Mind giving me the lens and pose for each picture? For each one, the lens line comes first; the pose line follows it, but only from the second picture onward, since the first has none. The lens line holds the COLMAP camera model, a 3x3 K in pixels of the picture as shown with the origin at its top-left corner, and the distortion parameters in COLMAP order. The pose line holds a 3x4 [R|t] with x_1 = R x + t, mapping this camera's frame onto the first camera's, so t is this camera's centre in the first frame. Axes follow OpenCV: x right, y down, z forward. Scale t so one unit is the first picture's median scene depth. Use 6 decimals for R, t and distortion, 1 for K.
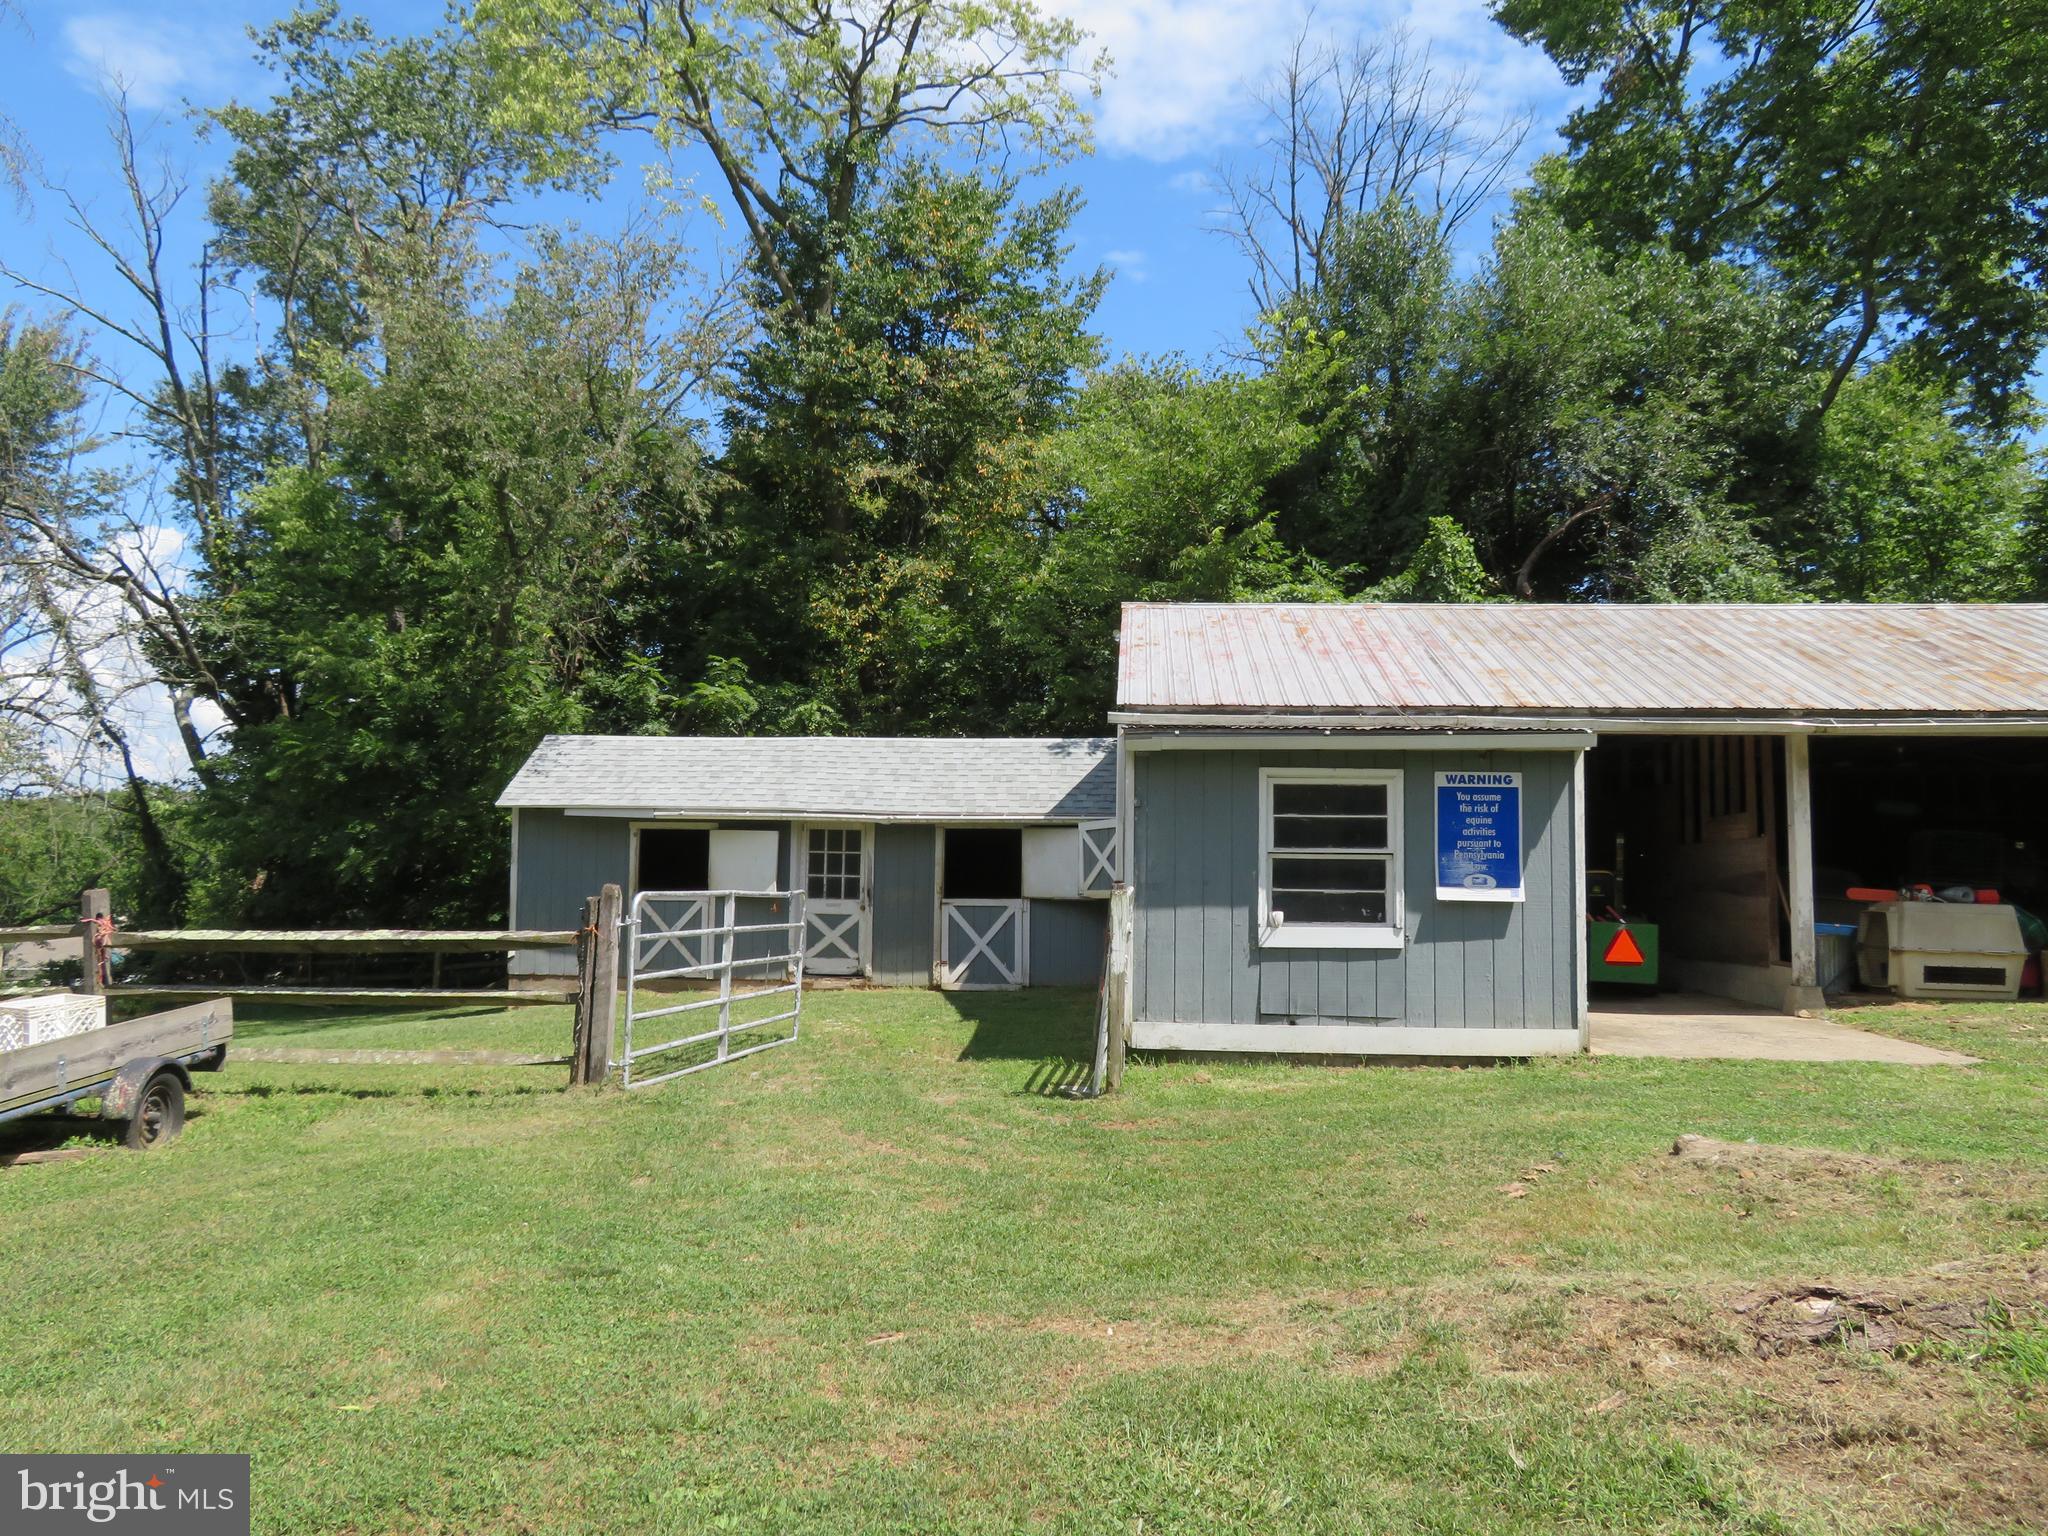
lens RADIAL K [[1469.1, 0, 1035.4], [0, 1469.1, 766.4], [0, 0, 1]] dist [-0.013563, 0.000180]
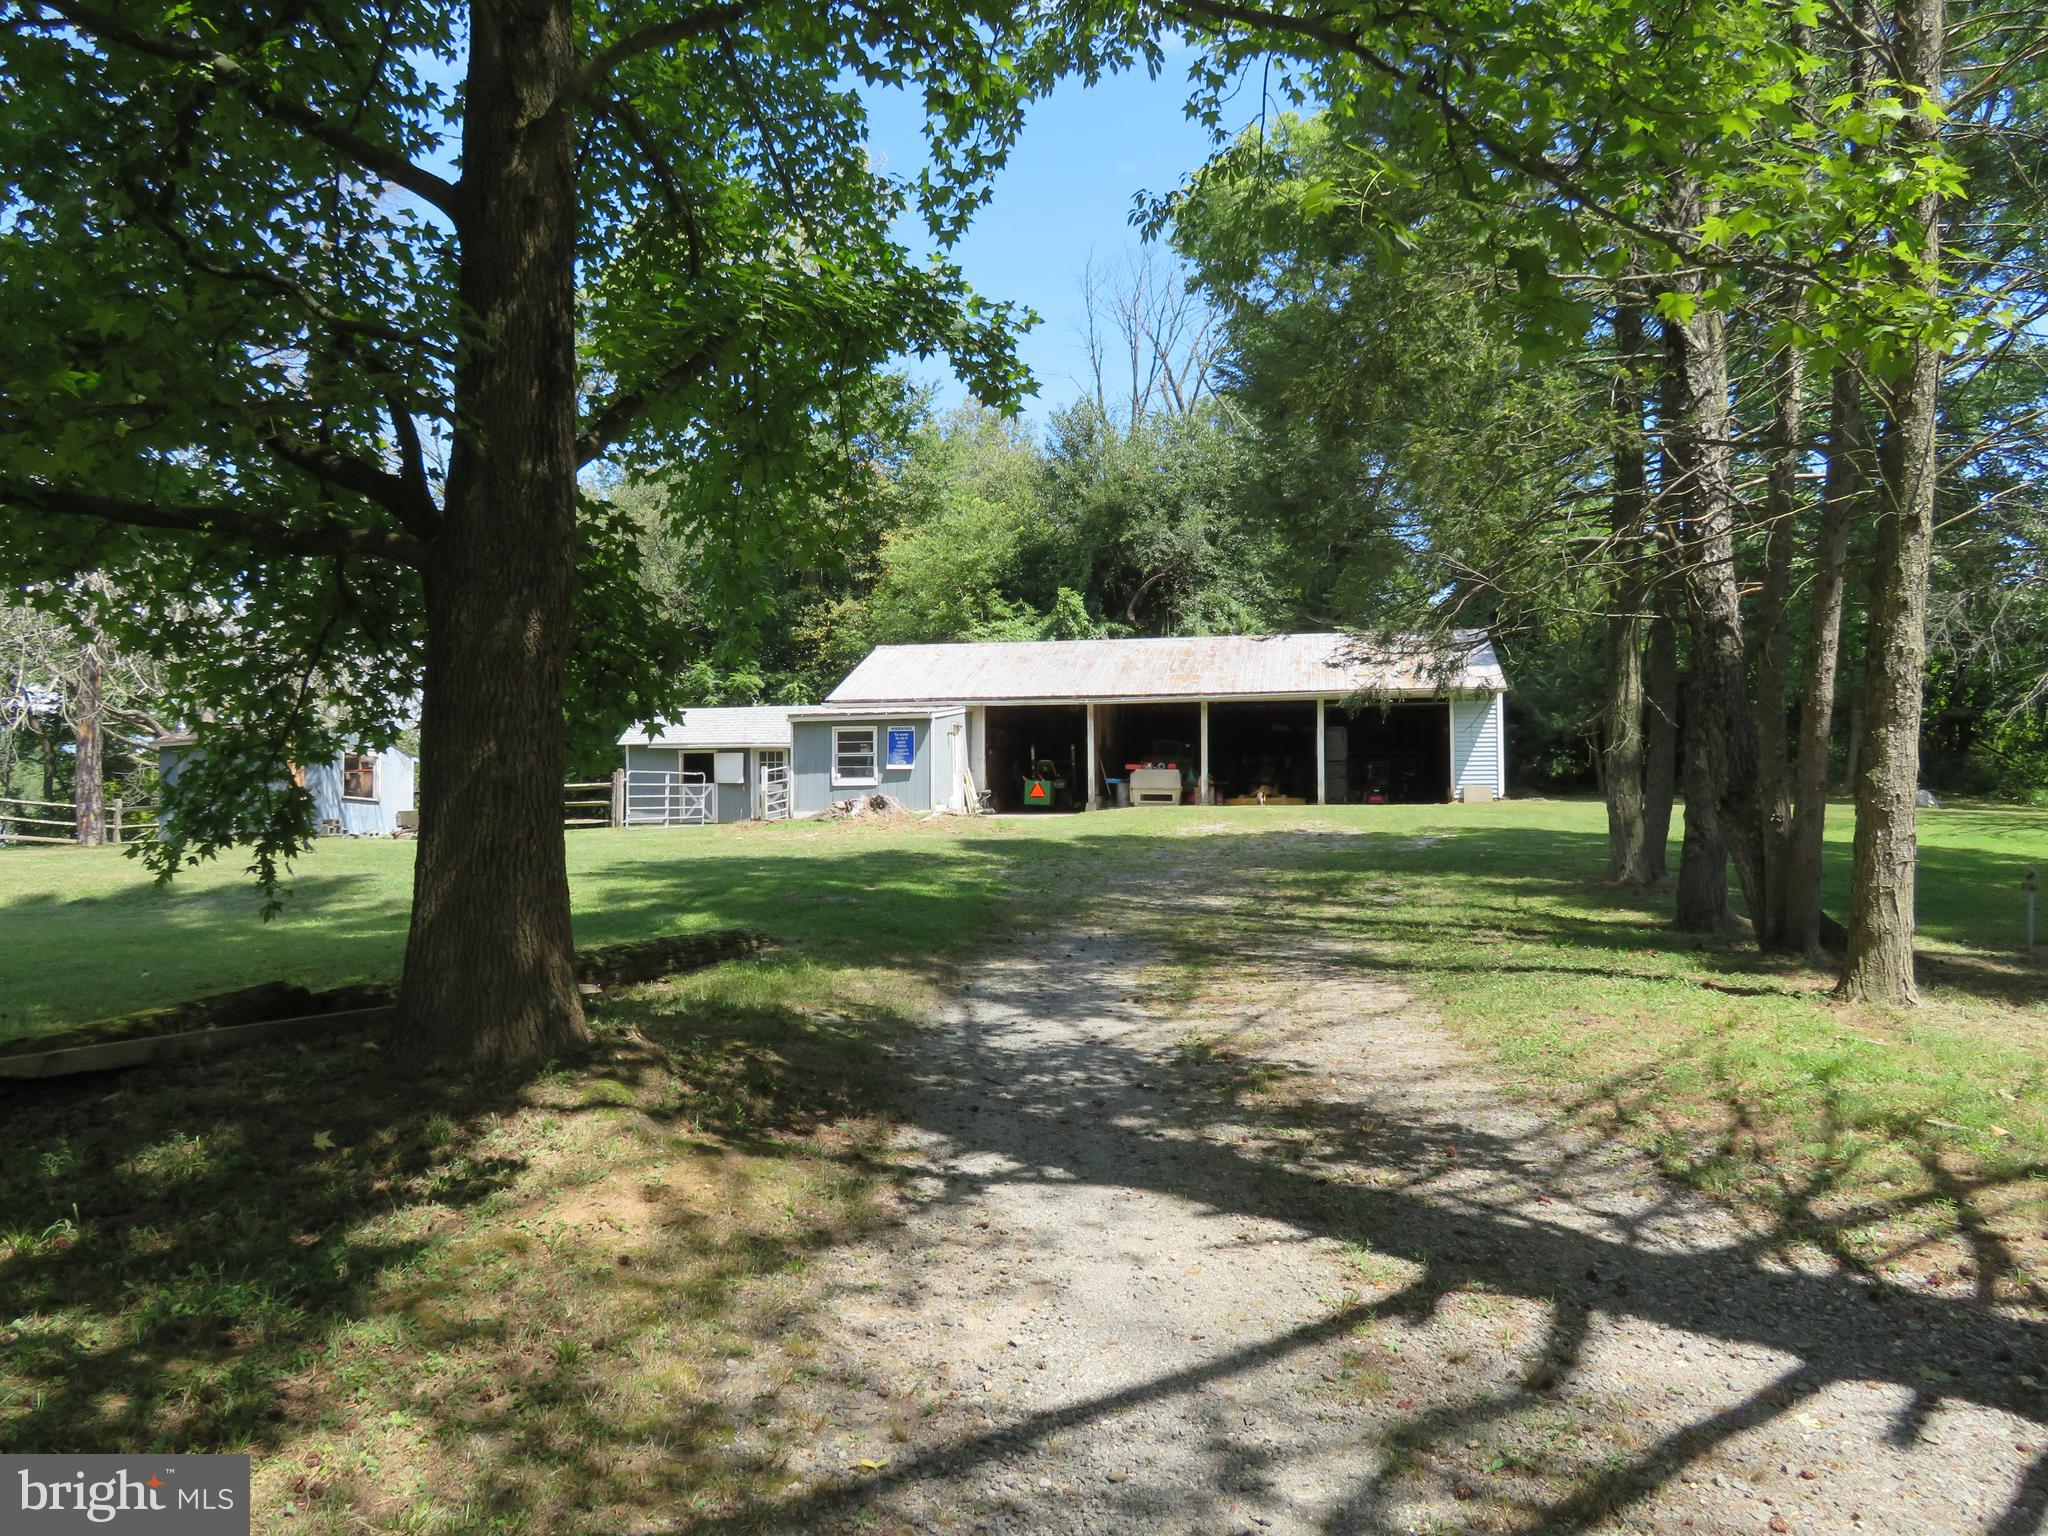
lens RADIAL K [[1469.1, 0, 1035.4], [0, 1469.1, 766.4], [0, 0, 1]] dist [-0.013563, 0.000180]
pose [[0.990752, -0.023910, -0.133560, 0.533315], [0.031020, 0.998196, 0.051414, -0.032860], [0.132090, -0.055082, 0.989706, -1.067182]]
